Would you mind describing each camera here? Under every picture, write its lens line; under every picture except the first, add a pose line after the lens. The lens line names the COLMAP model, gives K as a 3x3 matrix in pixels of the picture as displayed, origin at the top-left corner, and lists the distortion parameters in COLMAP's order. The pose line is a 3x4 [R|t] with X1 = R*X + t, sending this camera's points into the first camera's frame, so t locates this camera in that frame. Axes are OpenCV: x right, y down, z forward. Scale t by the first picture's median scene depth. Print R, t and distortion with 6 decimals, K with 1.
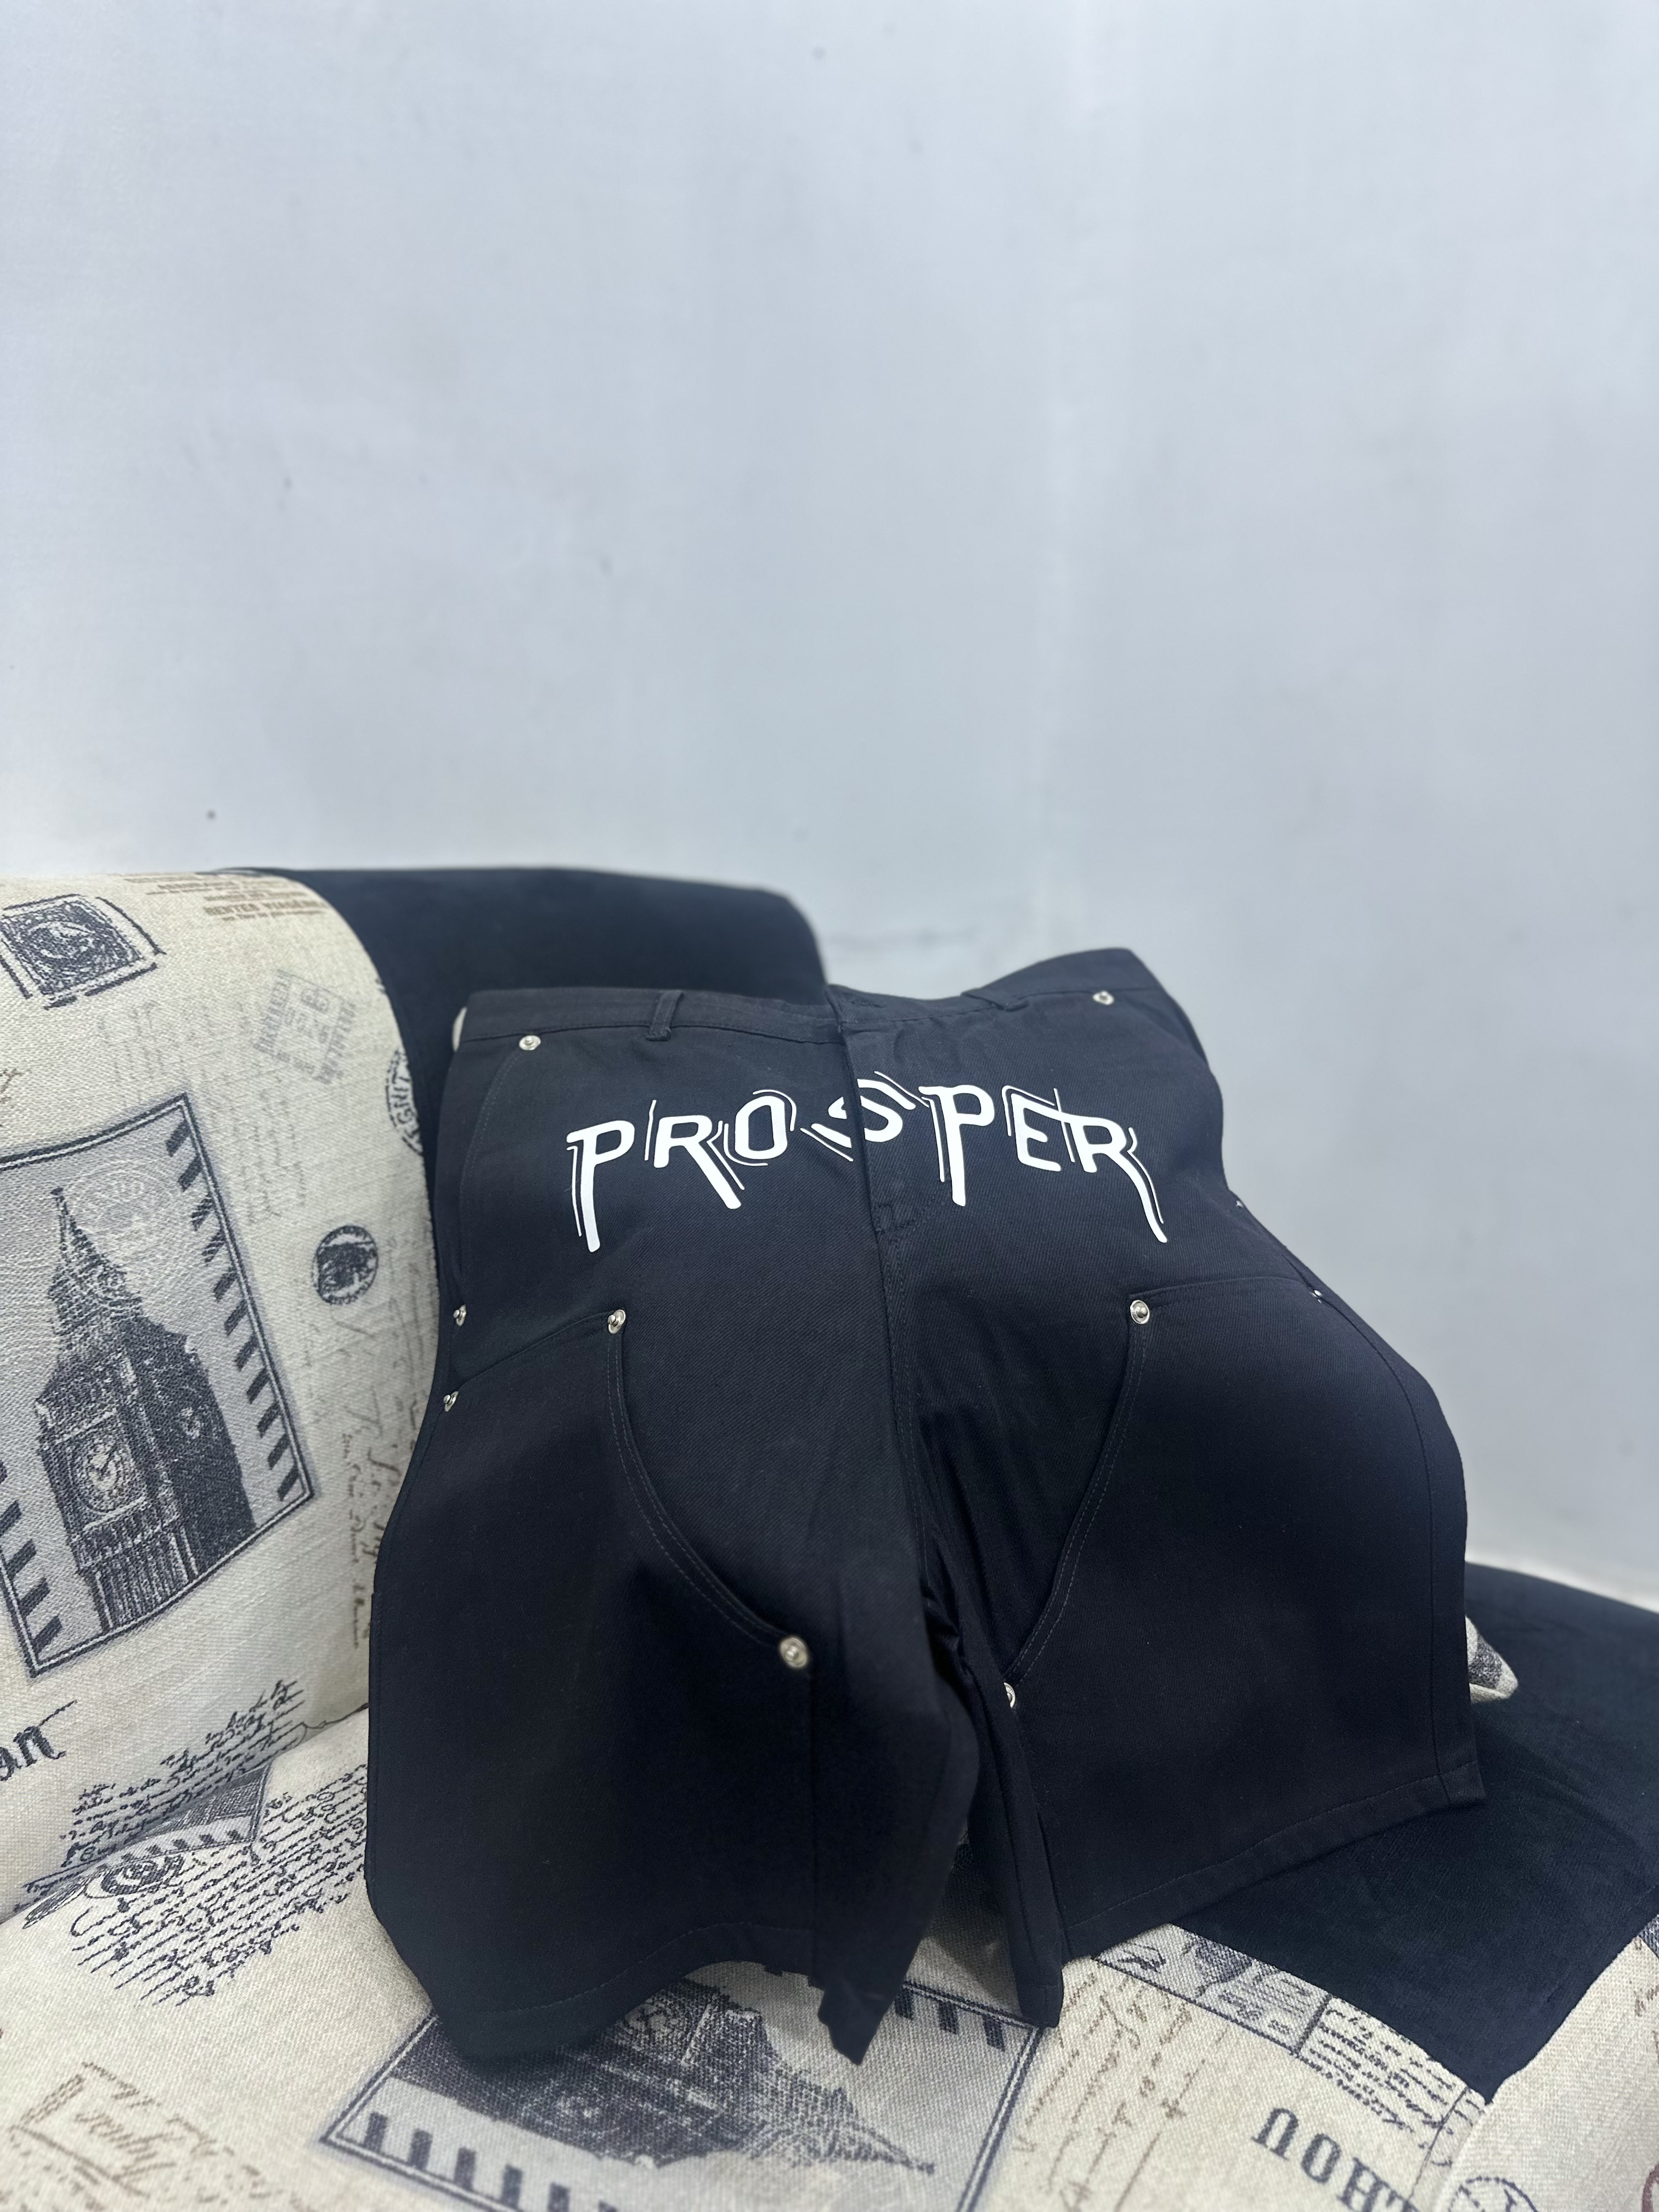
lens RADIAL K [[1605.1, 0, 829.5], [0, 1605.1, 1106.0], [0, 0, 1]] dist [-0.015751, 0.004193]
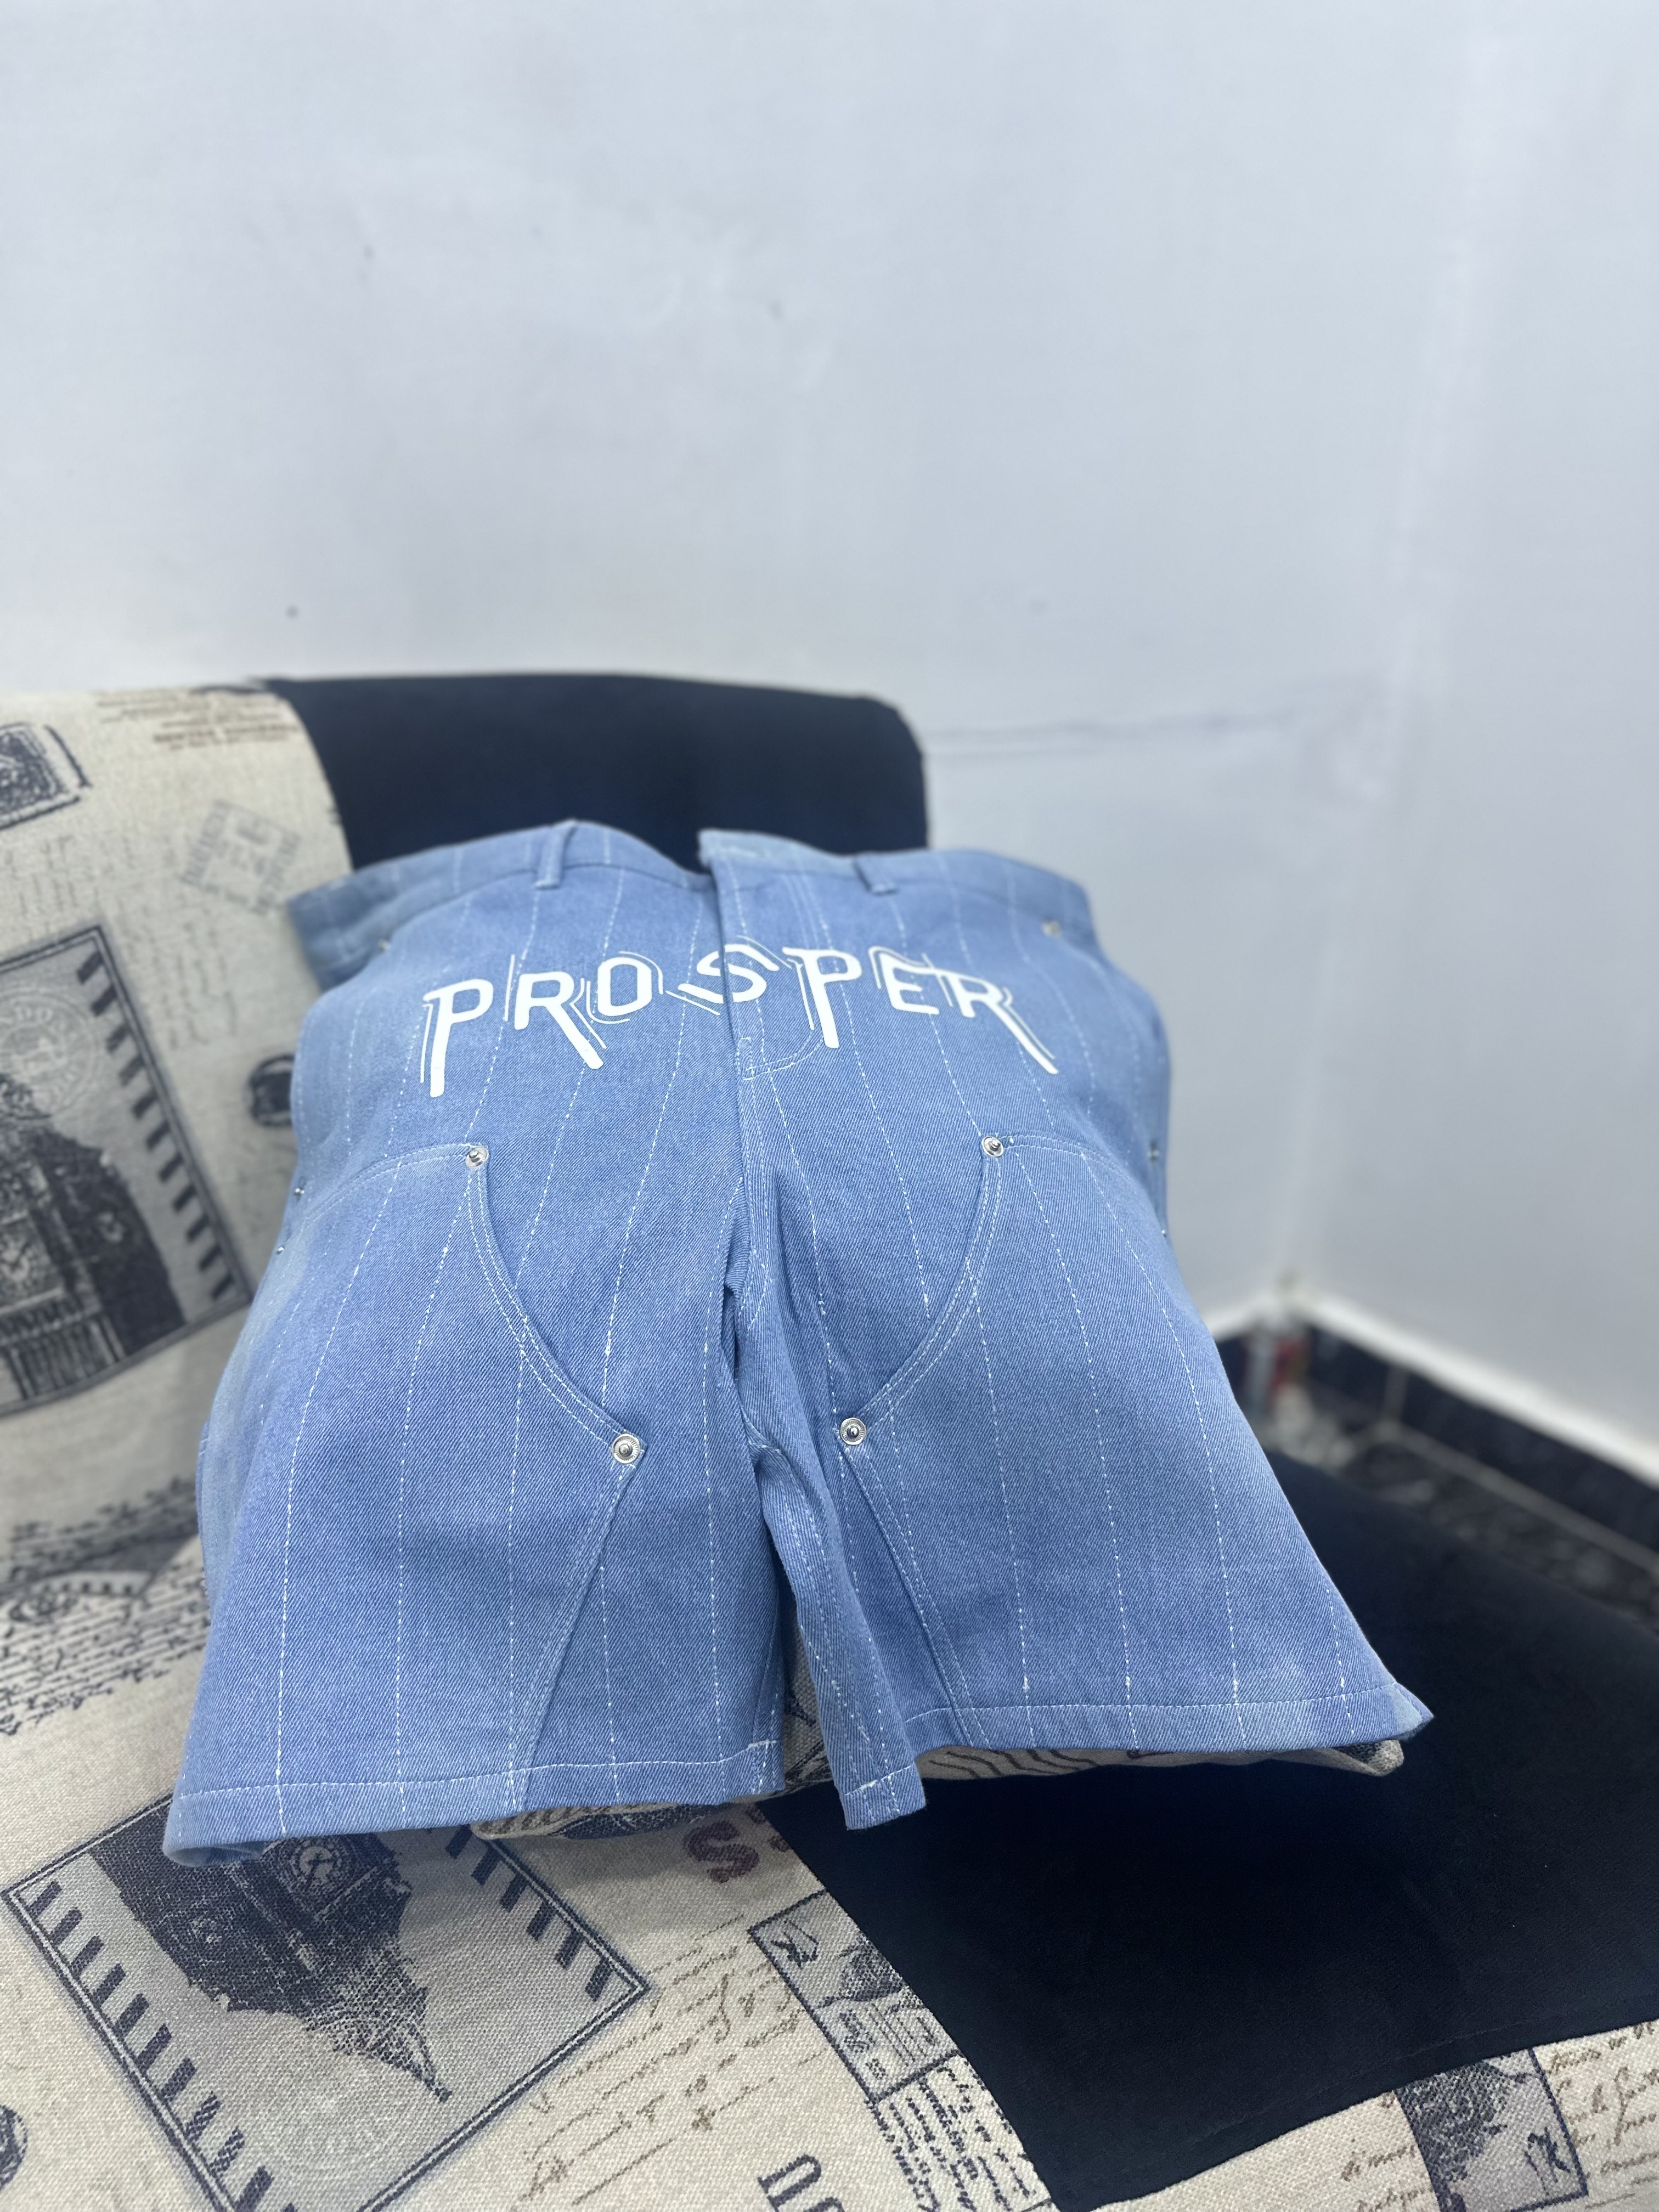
lens RADIAL K [[1605.1, 0, 829.5], [0, 1605.1, 1106.0], [0, 0, 1]] dist [-0.015751, 0.004193]
pose [[0.932828, 0.131575, -0.335438, 0.422589], [-0.067246, 0.978160, 0.196677, -0.133386], [0.353990, -0.160909, 0.921303, 0.186932]]
